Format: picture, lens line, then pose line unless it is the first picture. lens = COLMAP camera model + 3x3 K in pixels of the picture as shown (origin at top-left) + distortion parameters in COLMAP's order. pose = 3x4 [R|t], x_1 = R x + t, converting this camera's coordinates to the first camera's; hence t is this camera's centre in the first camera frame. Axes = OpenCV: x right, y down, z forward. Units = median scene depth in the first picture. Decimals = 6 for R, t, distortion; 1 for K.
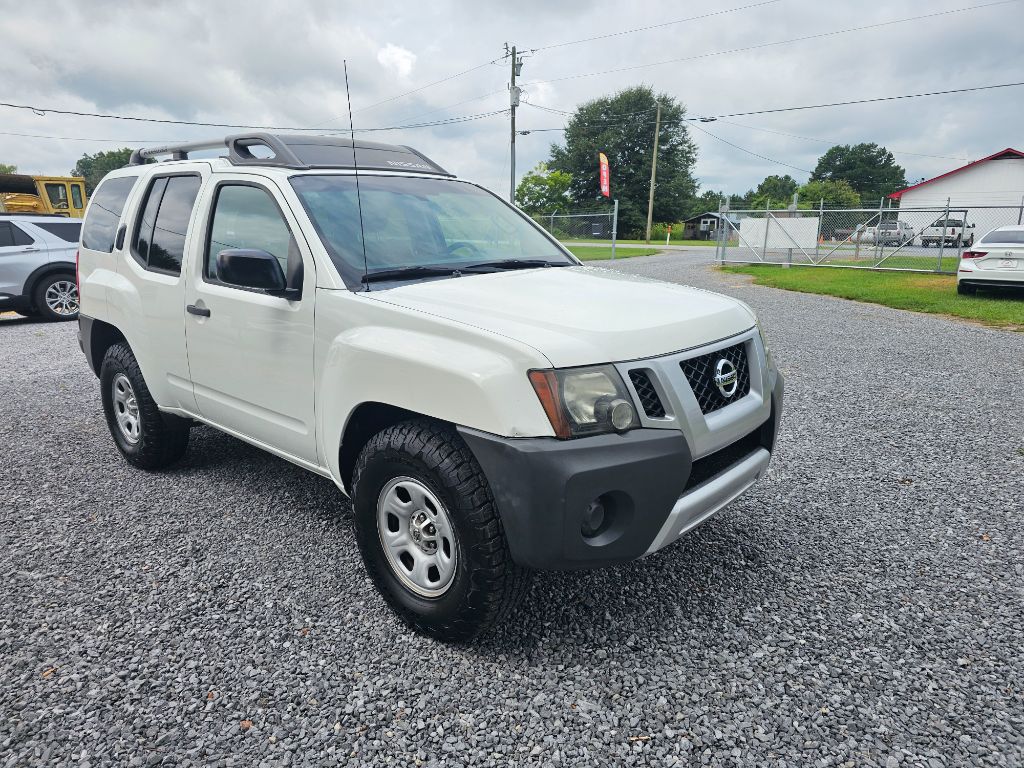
lens RADIAL K [[762.4, 0, 512.0], [0, 762.4, 384.0], [0, 0, 1]] dist [0.021231, -0.006577]
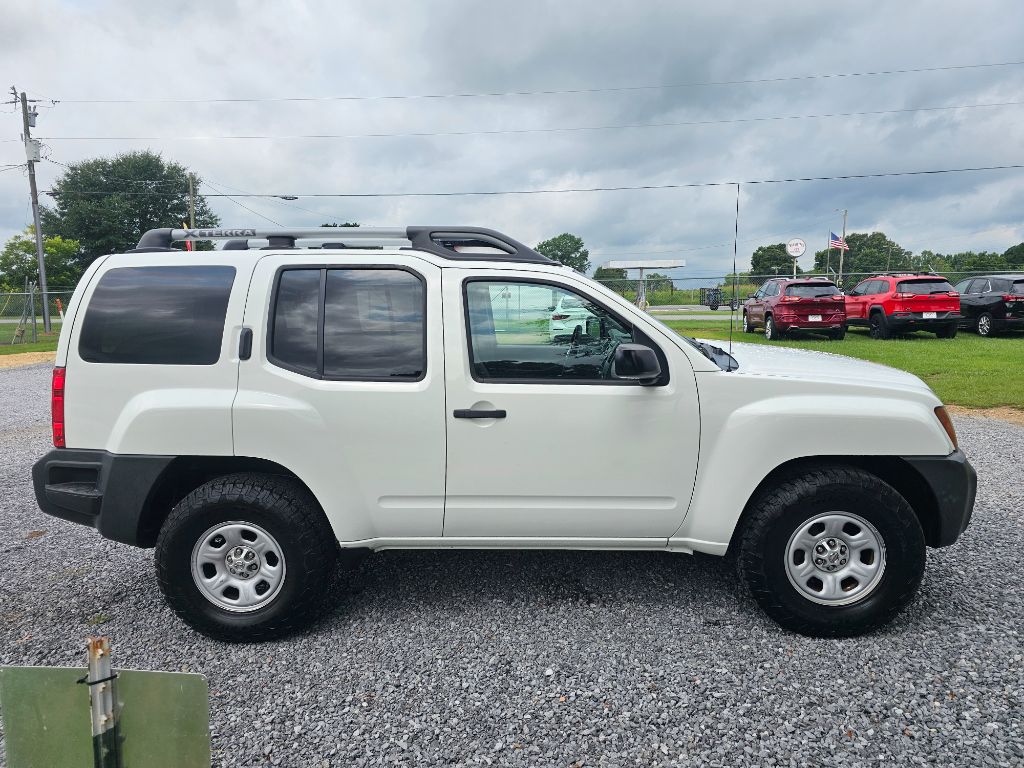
lens RADIAL K [[762.4, 0, 512.0], [0, 762.4, 384.0], [0, 0, 1]] dist [0.021231, -0.006577]
pose [[0.734868, -0.097823, 0.671118, -0.200286], [0.153711, 0.987816, -0.024327, -0.020379], [-0.660562, 0.121036, 0.740951, 0.055235]]
